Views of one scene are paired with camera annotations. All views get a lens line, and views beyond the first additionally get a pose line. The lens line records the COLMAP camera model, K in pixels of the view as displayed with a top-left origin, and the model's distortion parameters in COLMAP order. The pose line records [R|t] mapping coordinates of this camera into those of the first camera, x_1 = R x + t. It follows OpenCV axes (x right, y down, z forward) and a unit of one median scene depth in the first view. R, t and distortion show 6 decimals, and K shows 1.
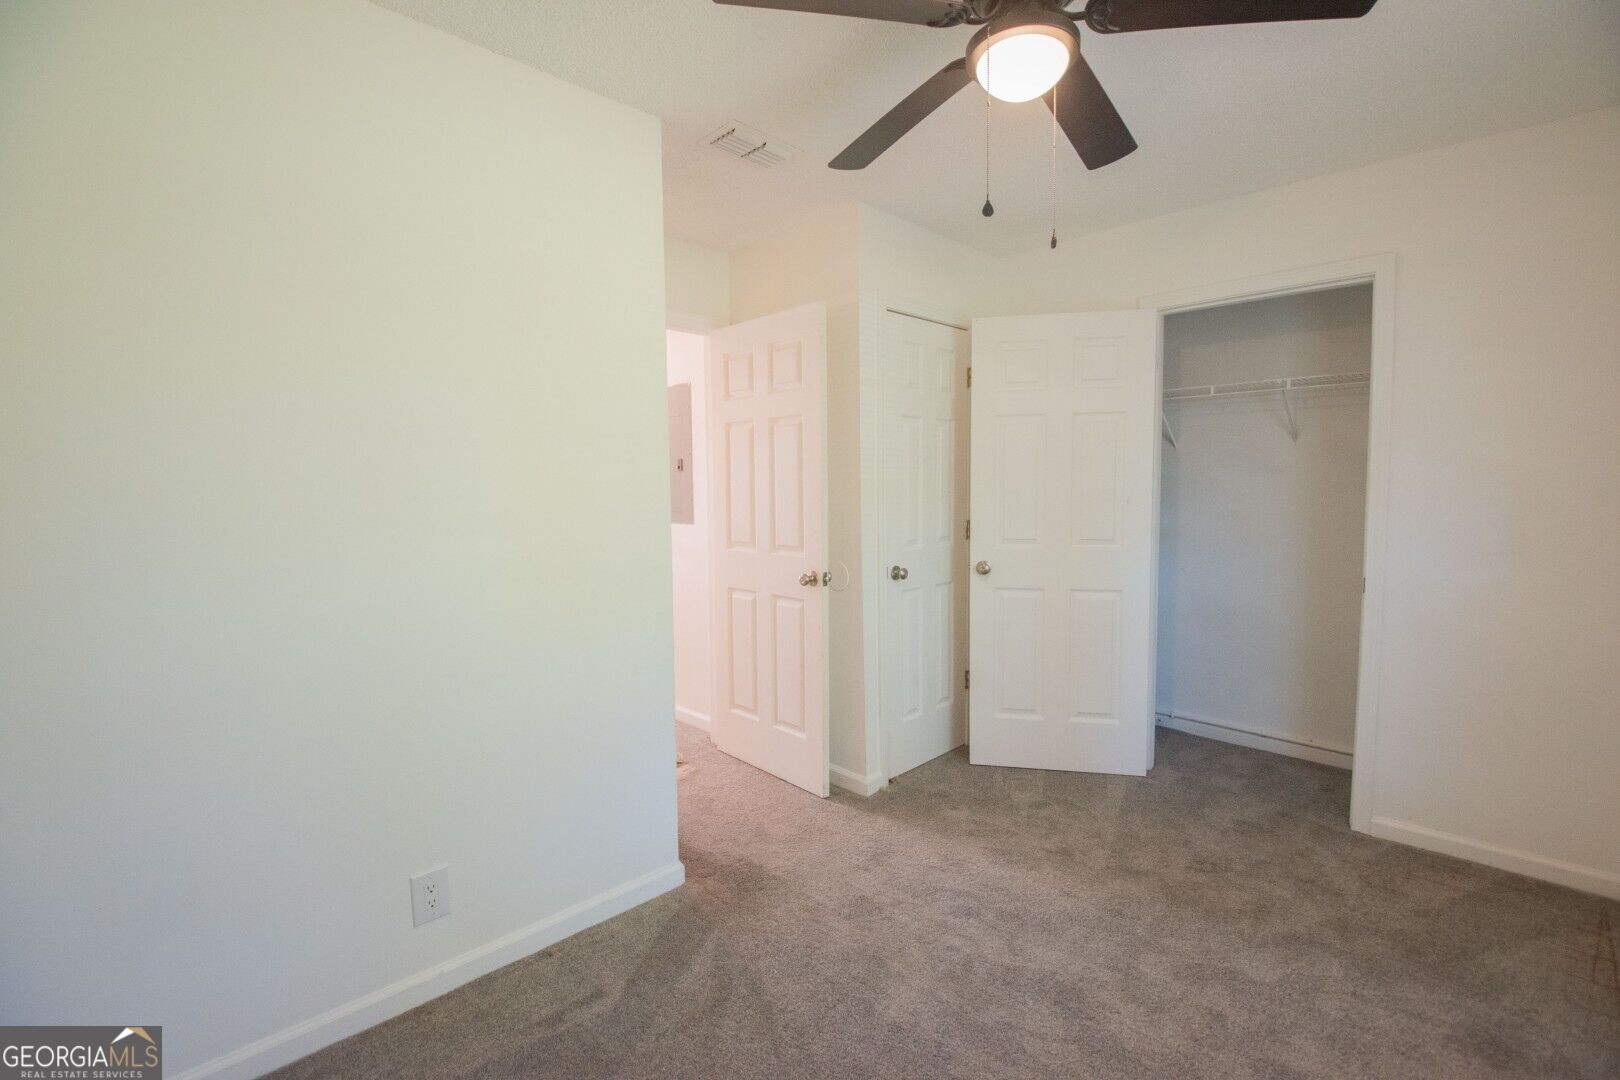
lens RADIAL K [[707.7, 0, 818.9], [0, 707.7, 529.6], [0, 0, 1]] dist [0.003060, -0.019693]
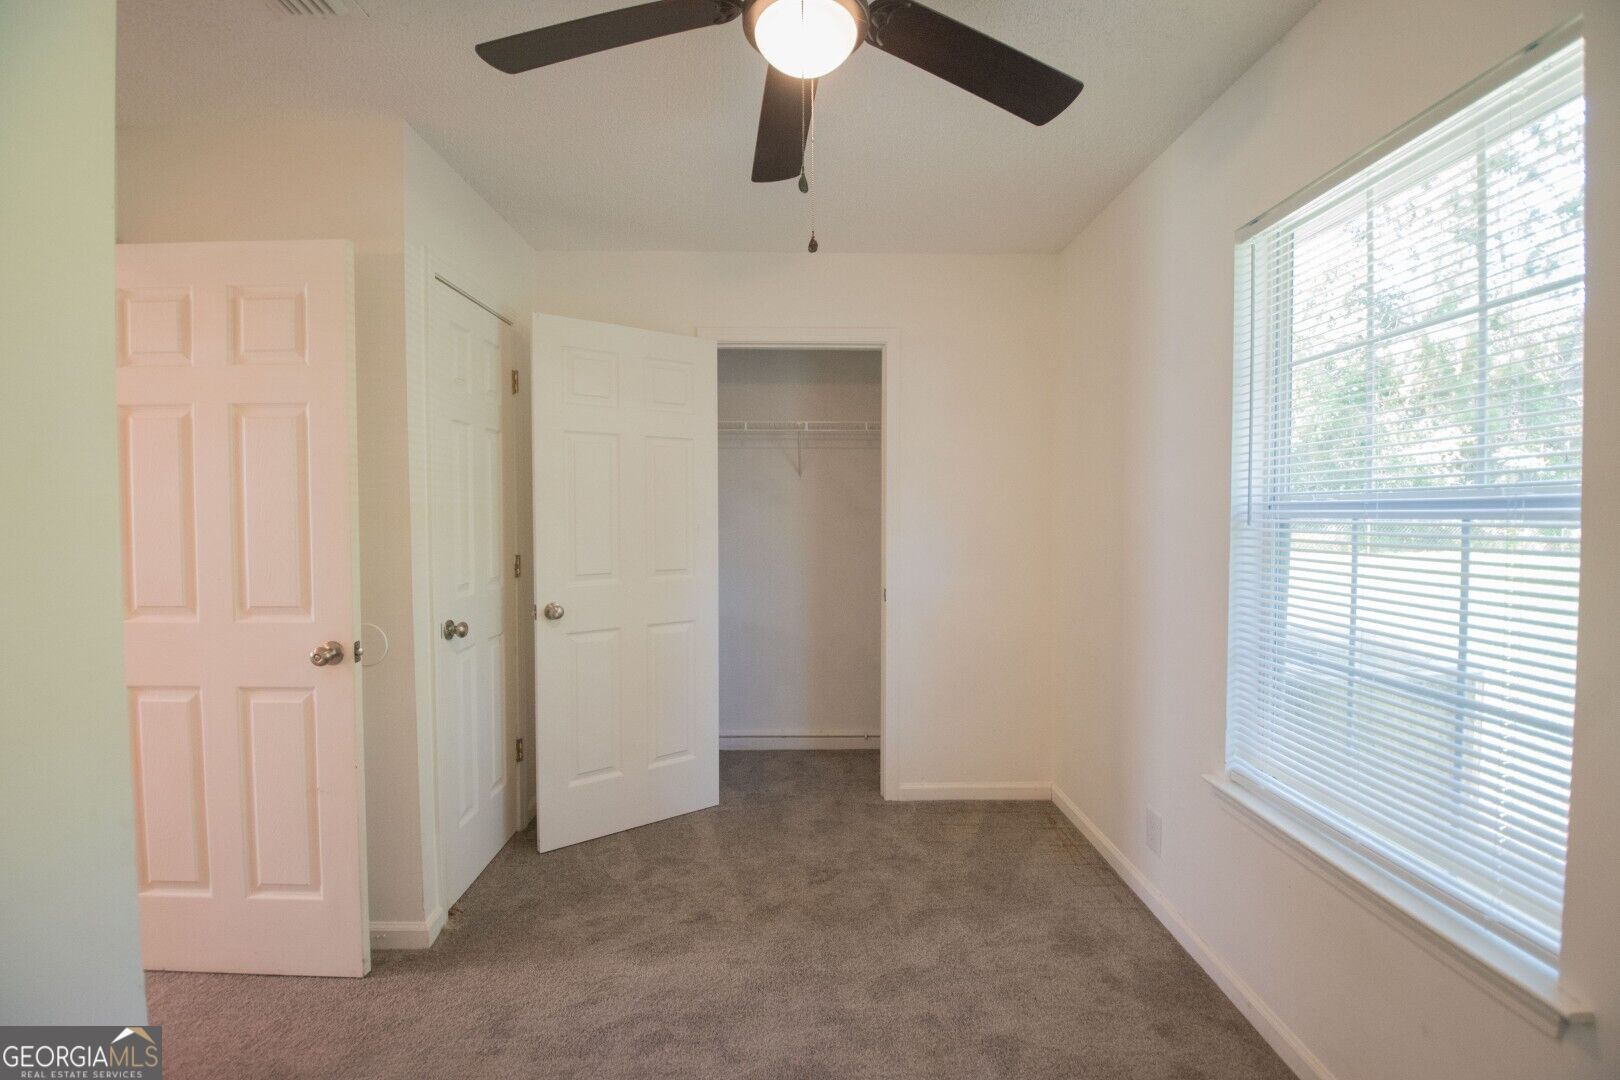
lens RADIAL K [[707.7, 0, 818.9], [0, 707.7, 529.6], [0, 0, 1]] dist [0.003060, -0.019693]
pose [[0.681735, -0.013061, 0.731483, -0.174681], [0.040606, 0.998975, -0.020007, -0.013606], [-0.730471, 0.043342, 0.681566, 0.209434]]
